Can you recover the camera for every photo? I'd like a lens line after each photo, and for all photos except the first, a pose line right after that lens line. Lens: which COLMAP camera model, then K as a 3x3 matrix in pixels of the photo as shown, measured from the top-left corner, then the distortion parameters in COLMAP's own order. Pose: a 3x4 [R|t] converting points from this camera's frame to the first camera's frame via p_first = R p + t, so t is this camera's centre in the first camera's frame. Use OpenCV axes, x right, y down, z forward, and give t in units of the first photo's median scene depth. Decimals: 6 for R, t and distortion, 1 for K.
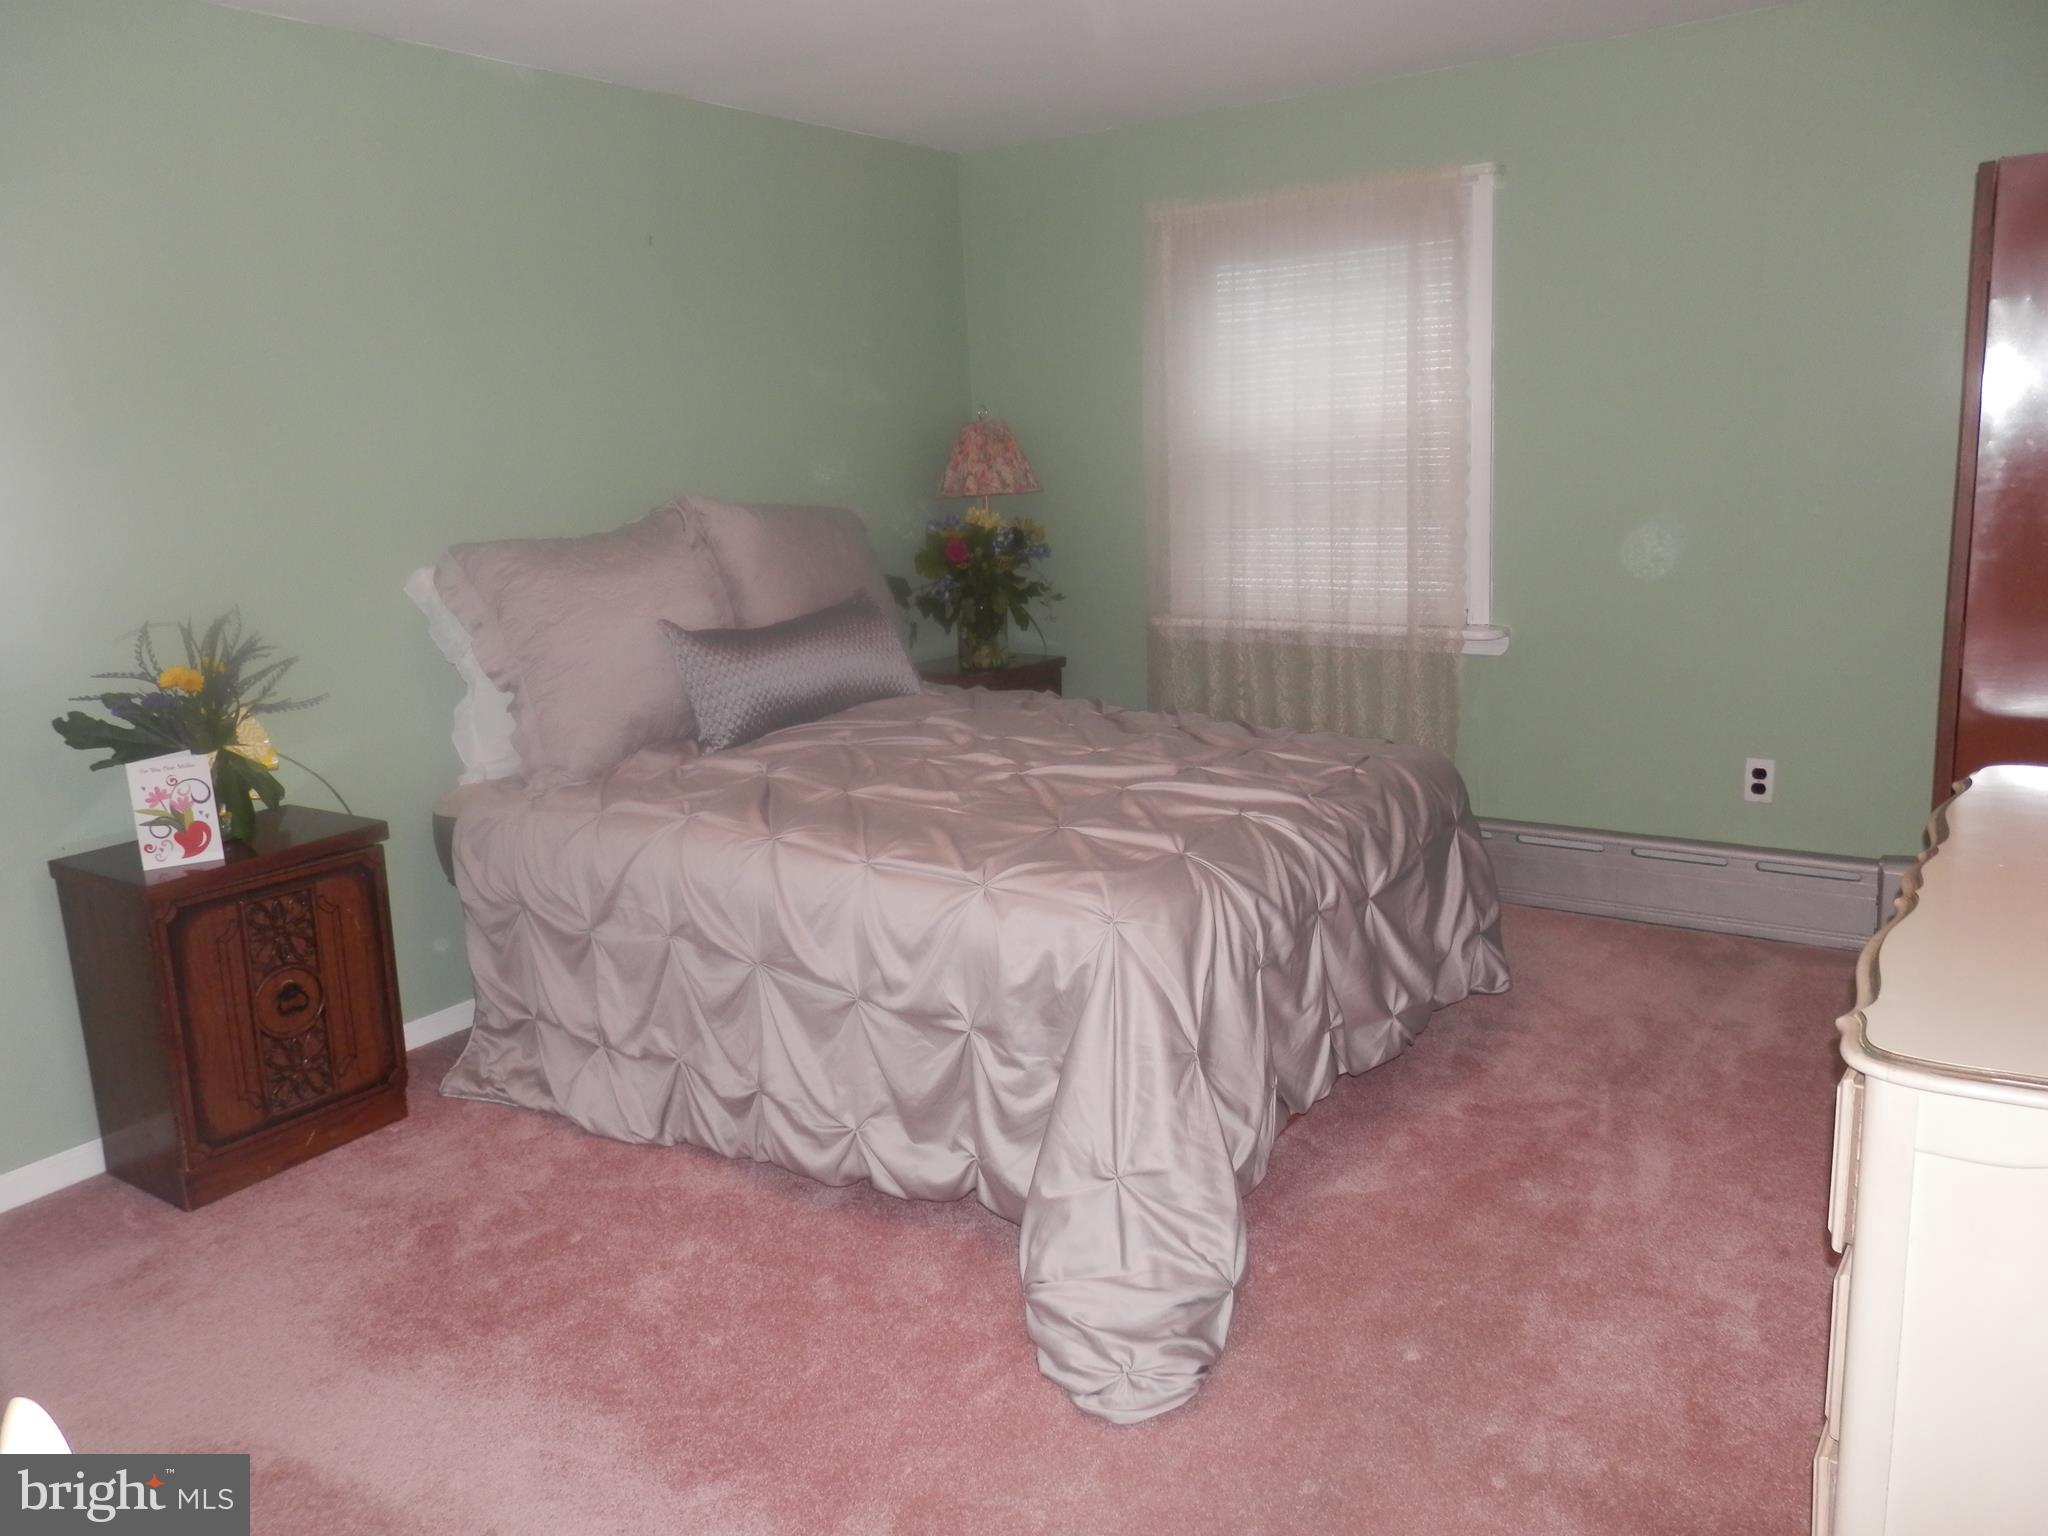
lens RADIAL K [[1504.9, 0, 1024.0], [0, 1504.9, 768.0], [0, 0, 1]] dist [-0.004850, 0.003751]
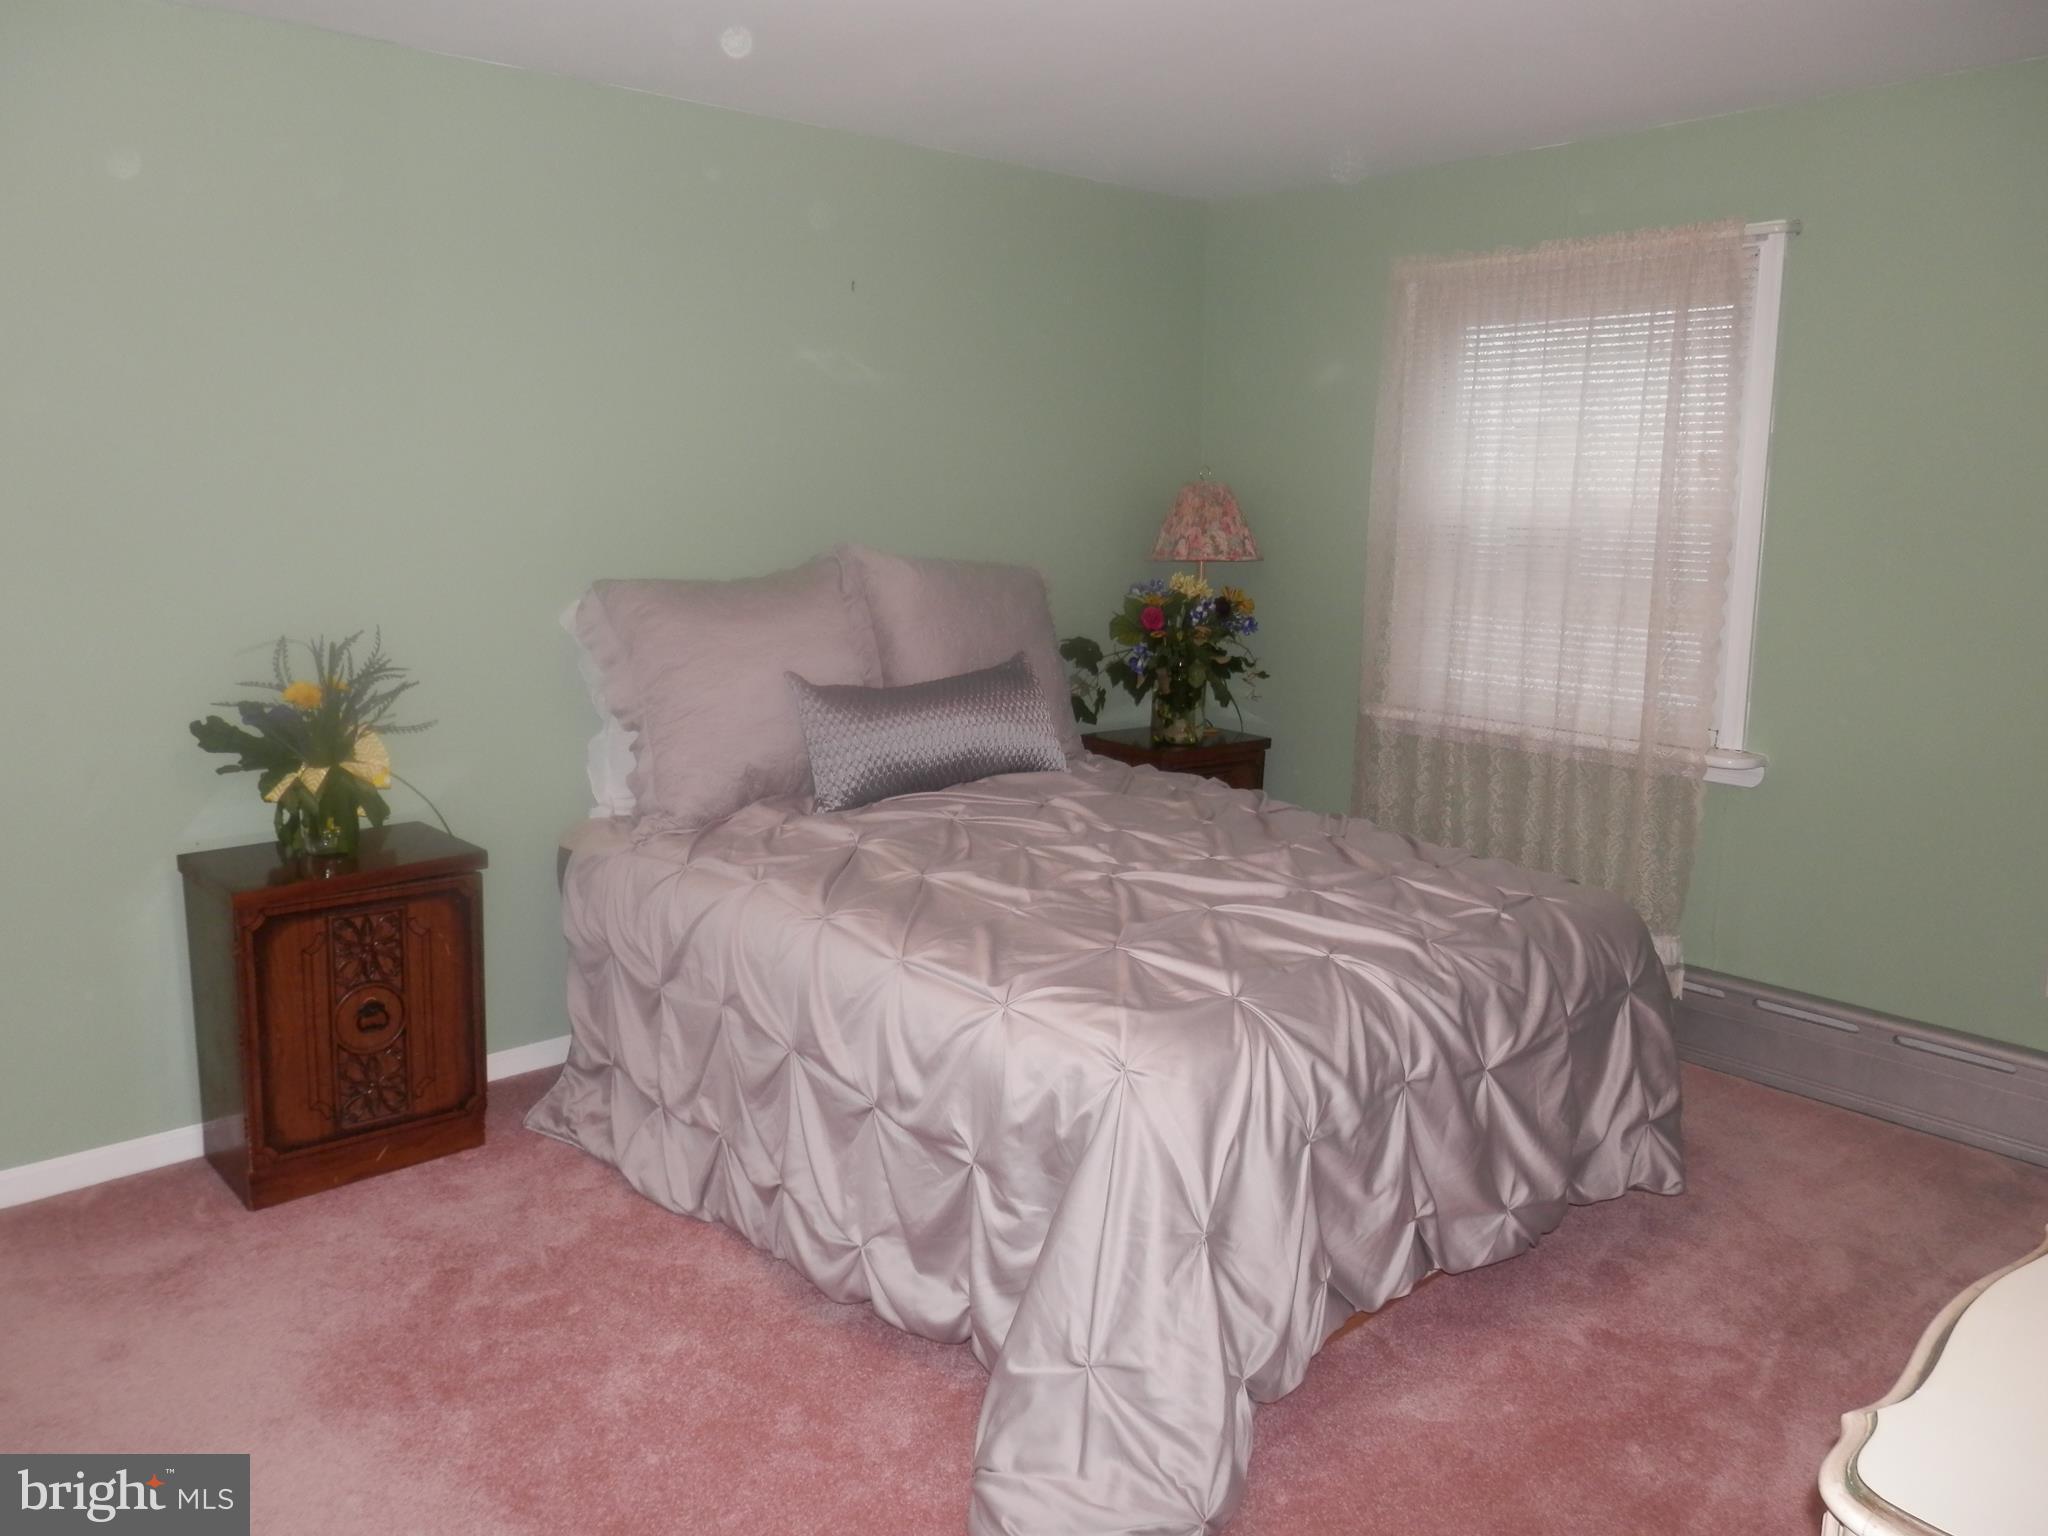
lens RADIAL K [[1493.6, 0, 1024.0], [0, 1493.6, 768.0], [0, 0, 1]] dist [-0.003718, 0.003372]
pose [[0.969464, 0.098133, -0.224744, 0.146497], [-0.103885, 0.994492, -0.013884, -0.044002], [0.222144, 0.036808, 0.974319, 0.109286]]
